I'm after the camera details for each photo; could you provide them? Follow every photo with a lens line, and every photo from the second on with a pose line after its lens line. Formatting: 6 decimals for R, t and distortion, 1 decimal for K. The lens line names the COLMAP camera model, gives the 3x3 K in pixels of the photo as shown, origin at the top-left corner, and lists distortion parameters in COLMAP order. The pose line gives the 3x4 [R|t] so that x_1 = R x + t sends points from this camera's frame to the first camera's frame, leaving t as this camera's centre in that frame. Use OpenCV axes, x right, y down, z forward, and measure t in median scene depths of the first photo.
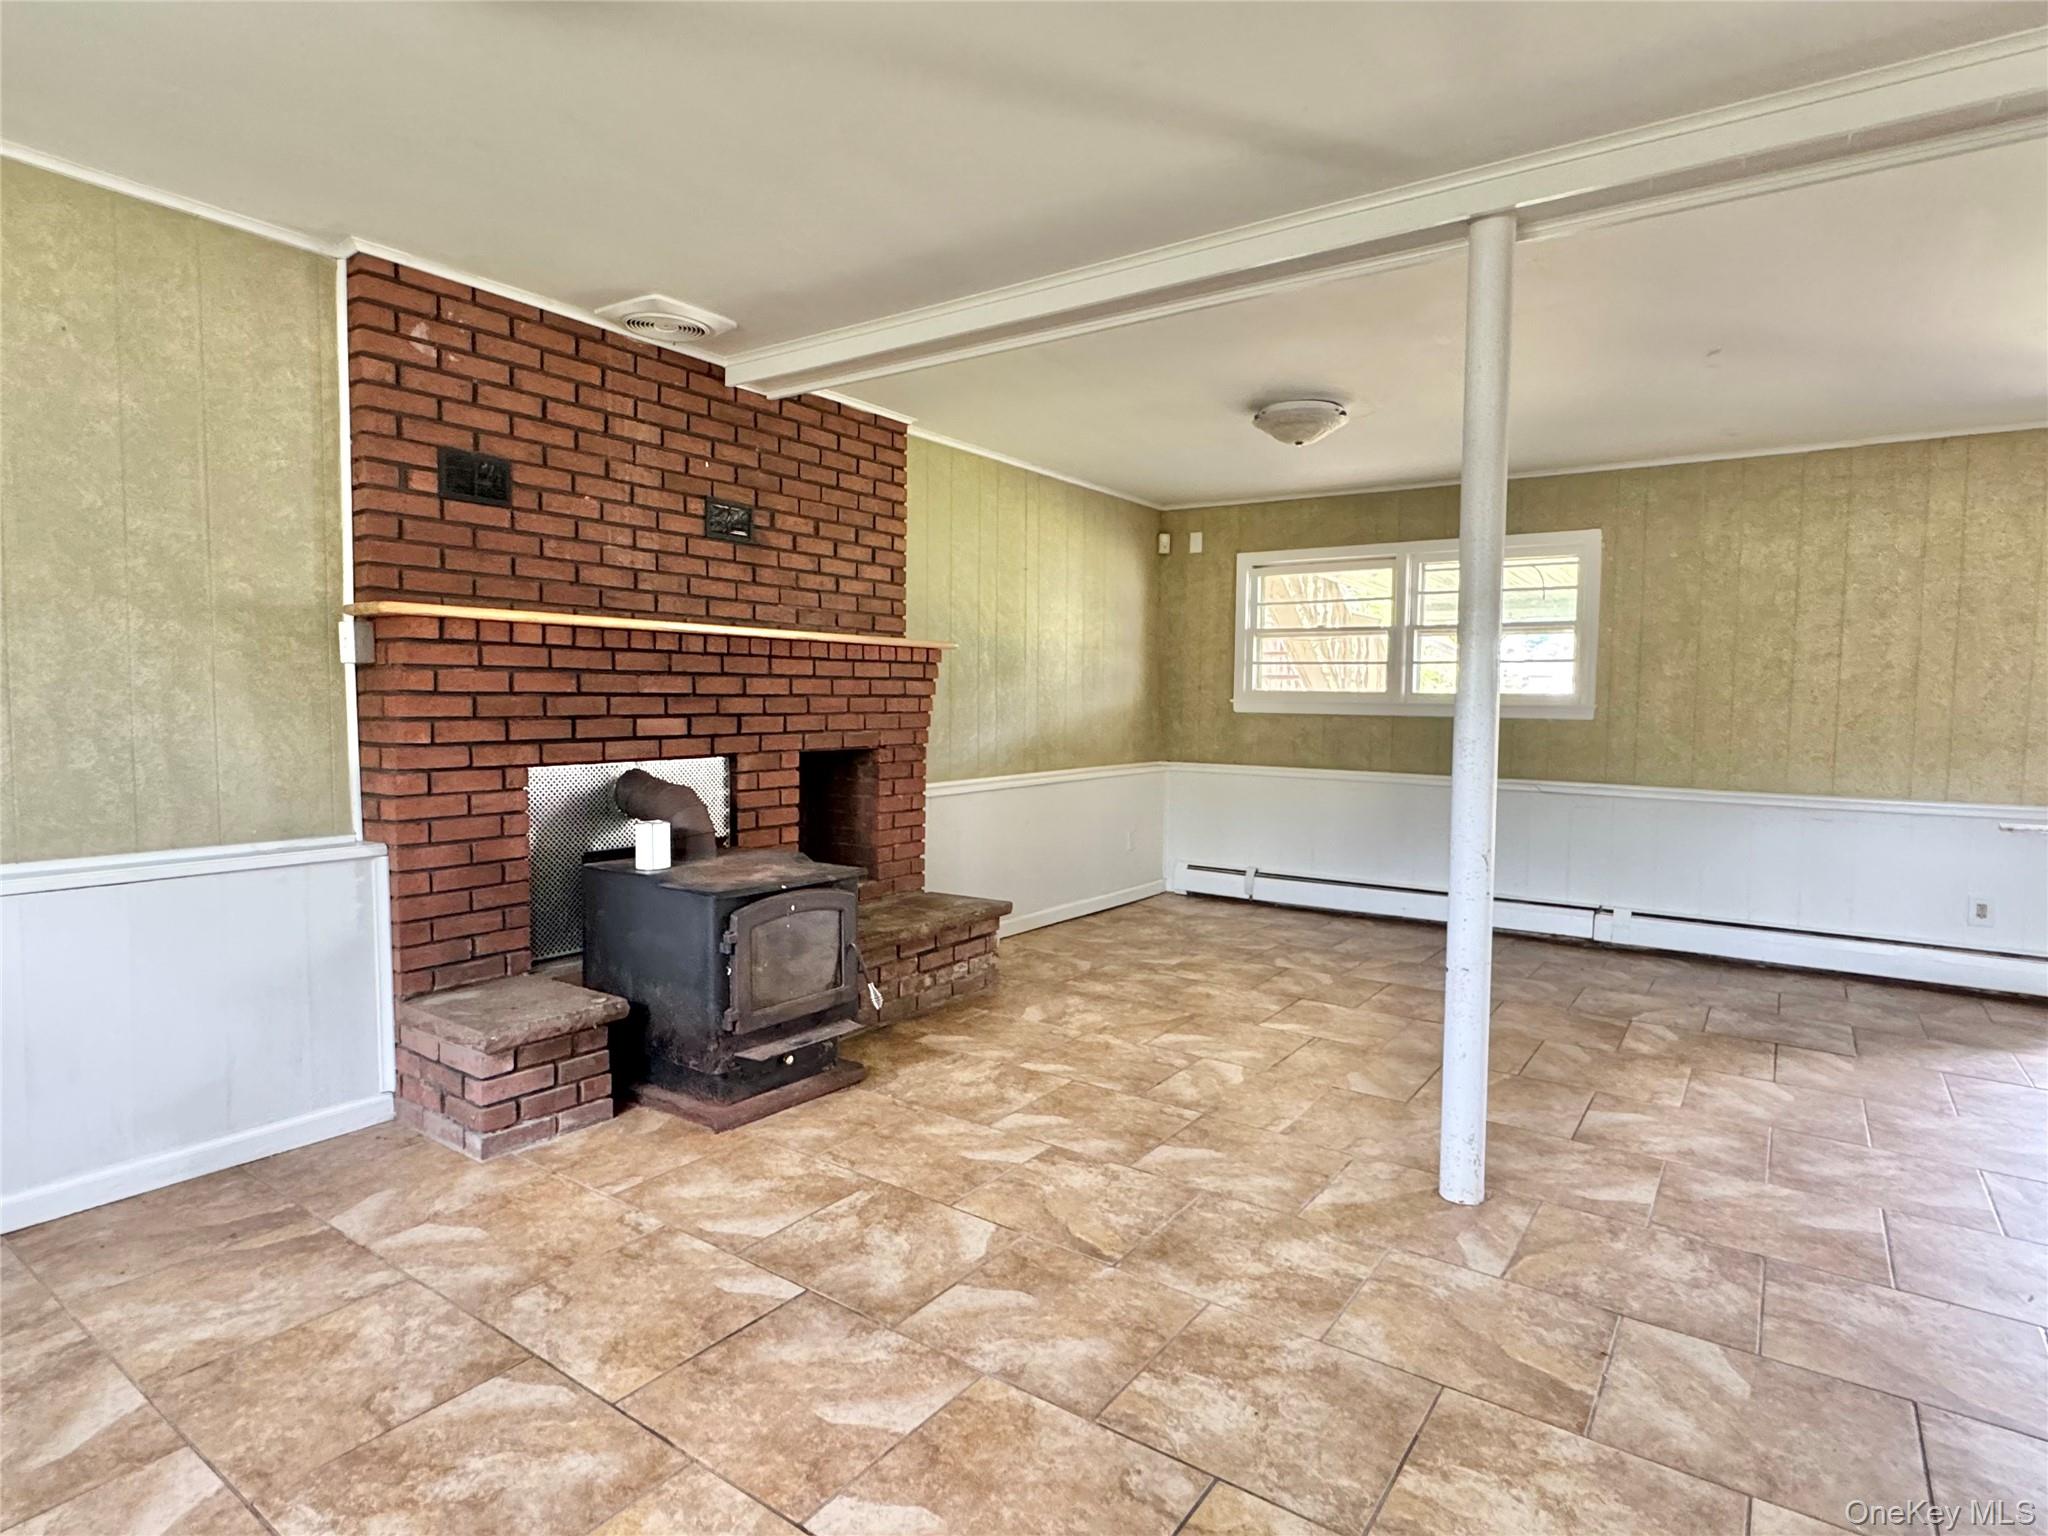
lens RADIAL K [[1085.4, 0, 1022.1], [0, 1085.4, 765.4], [0, 0, 1]] dist [0.000337, -0.000392]
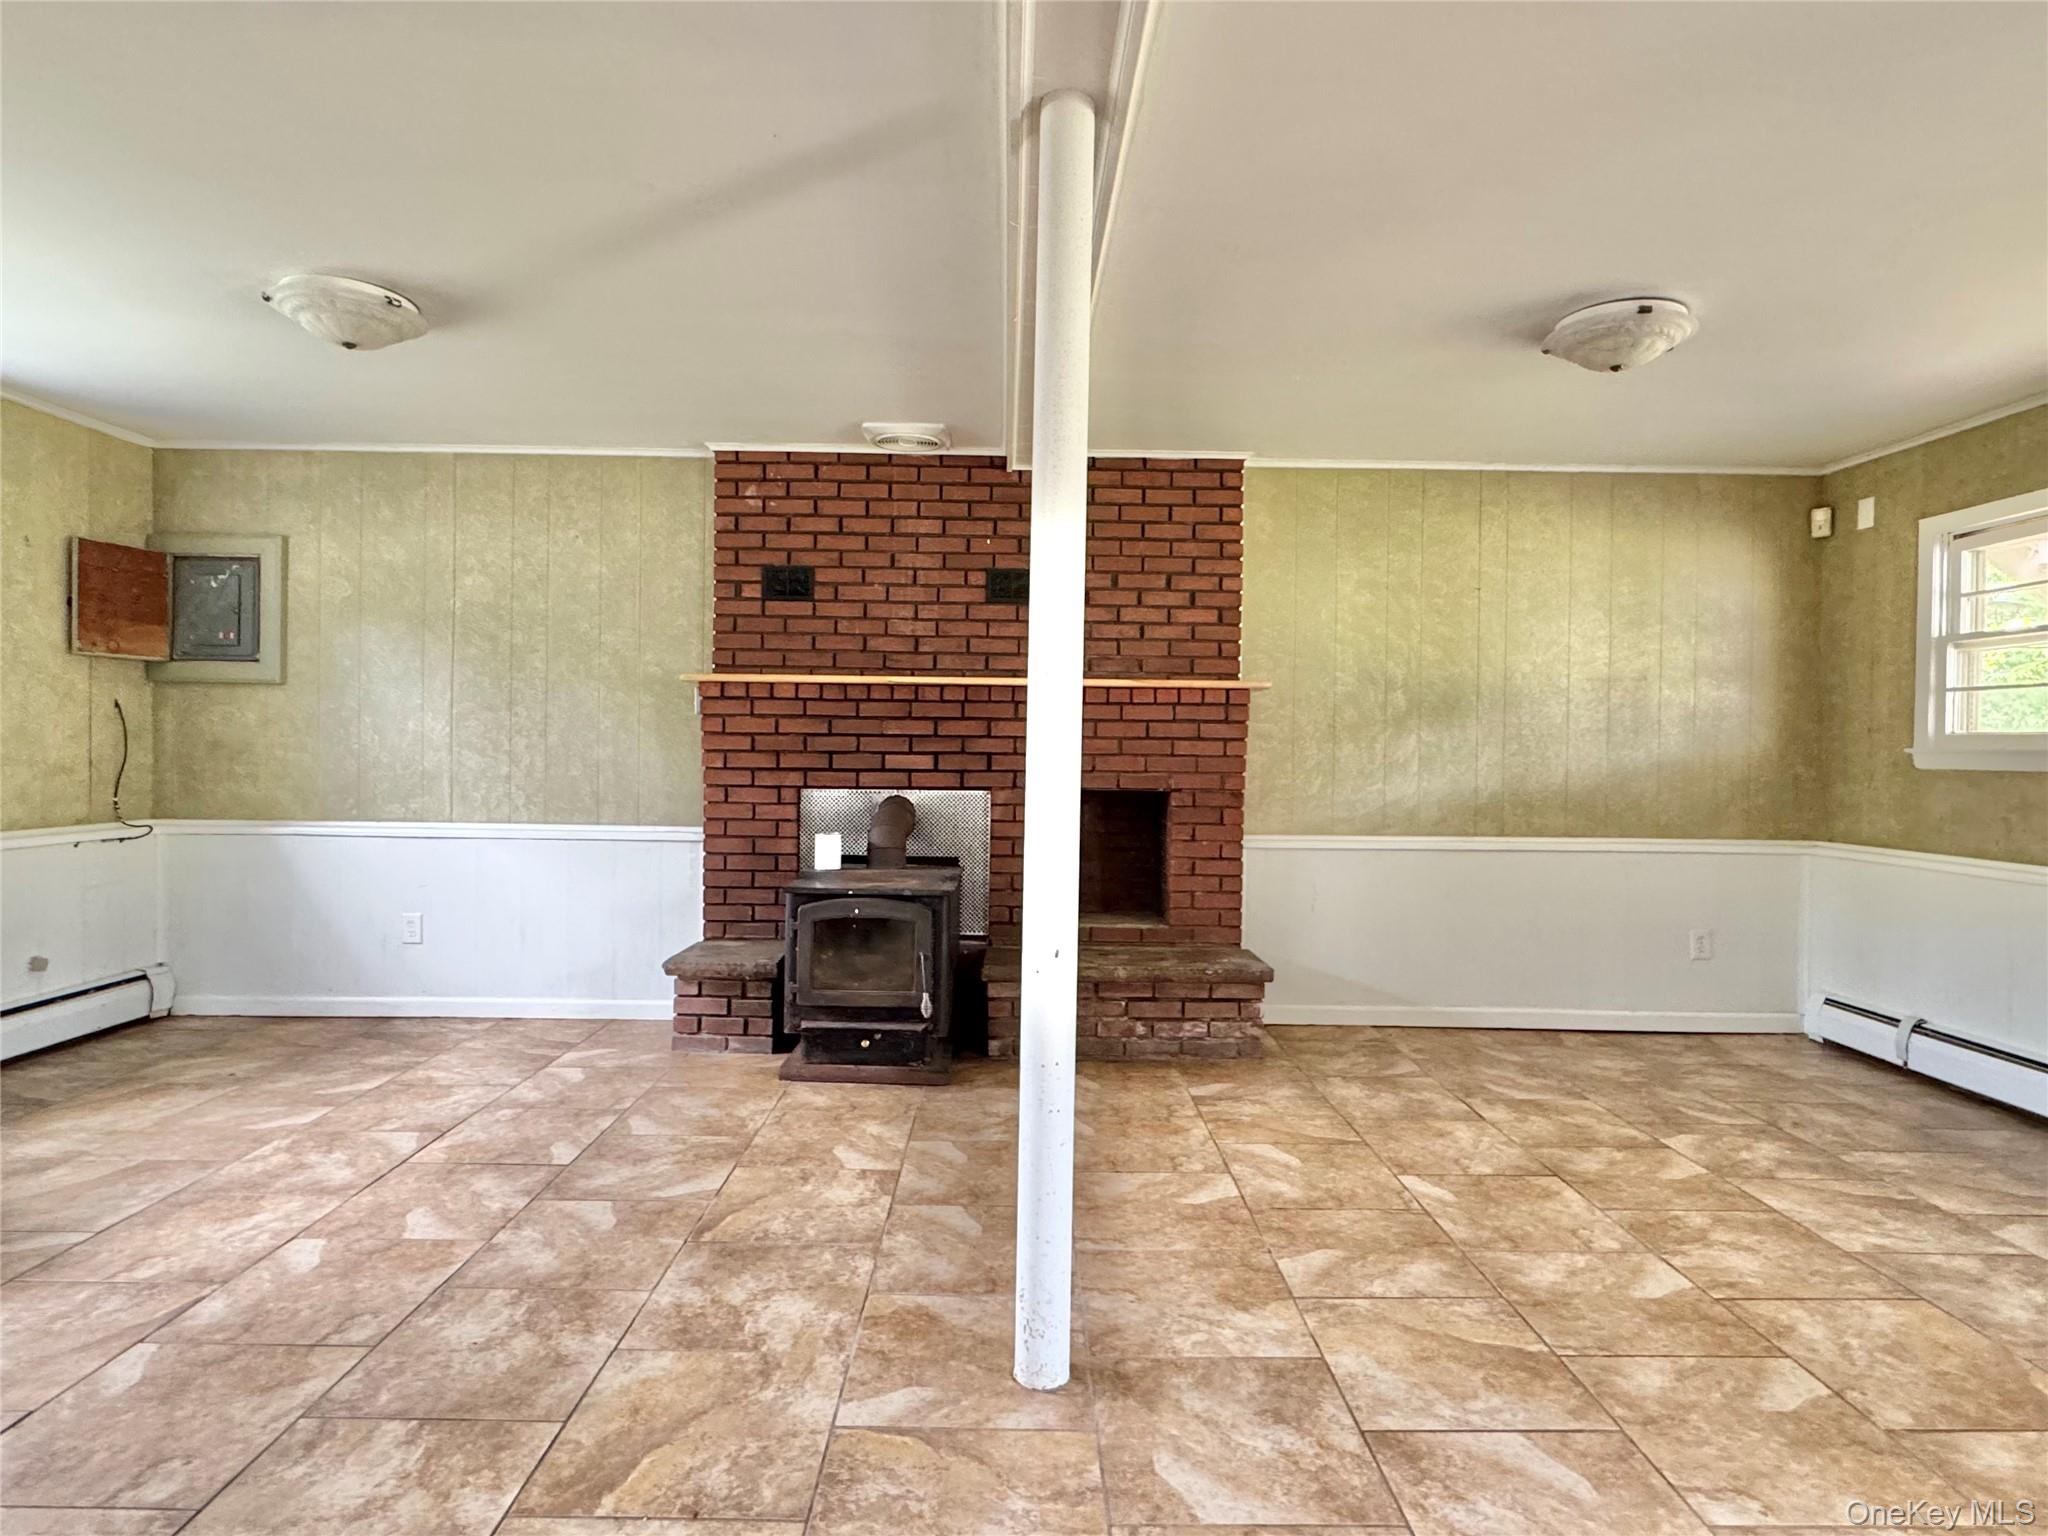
lens RADIAL K [[1085.4, 0, 1022.1], [0, 1085.4, 765.4], [0, 0, 1]] dist [0.000337, -0.000392]
pose [[0.590505, 0.009627, -0.806977, 0.767610], [-0.058892, 0.997777, -0.031191, -0.000894], [0.804882, 0.065943, 0.589759, 0.396184]]
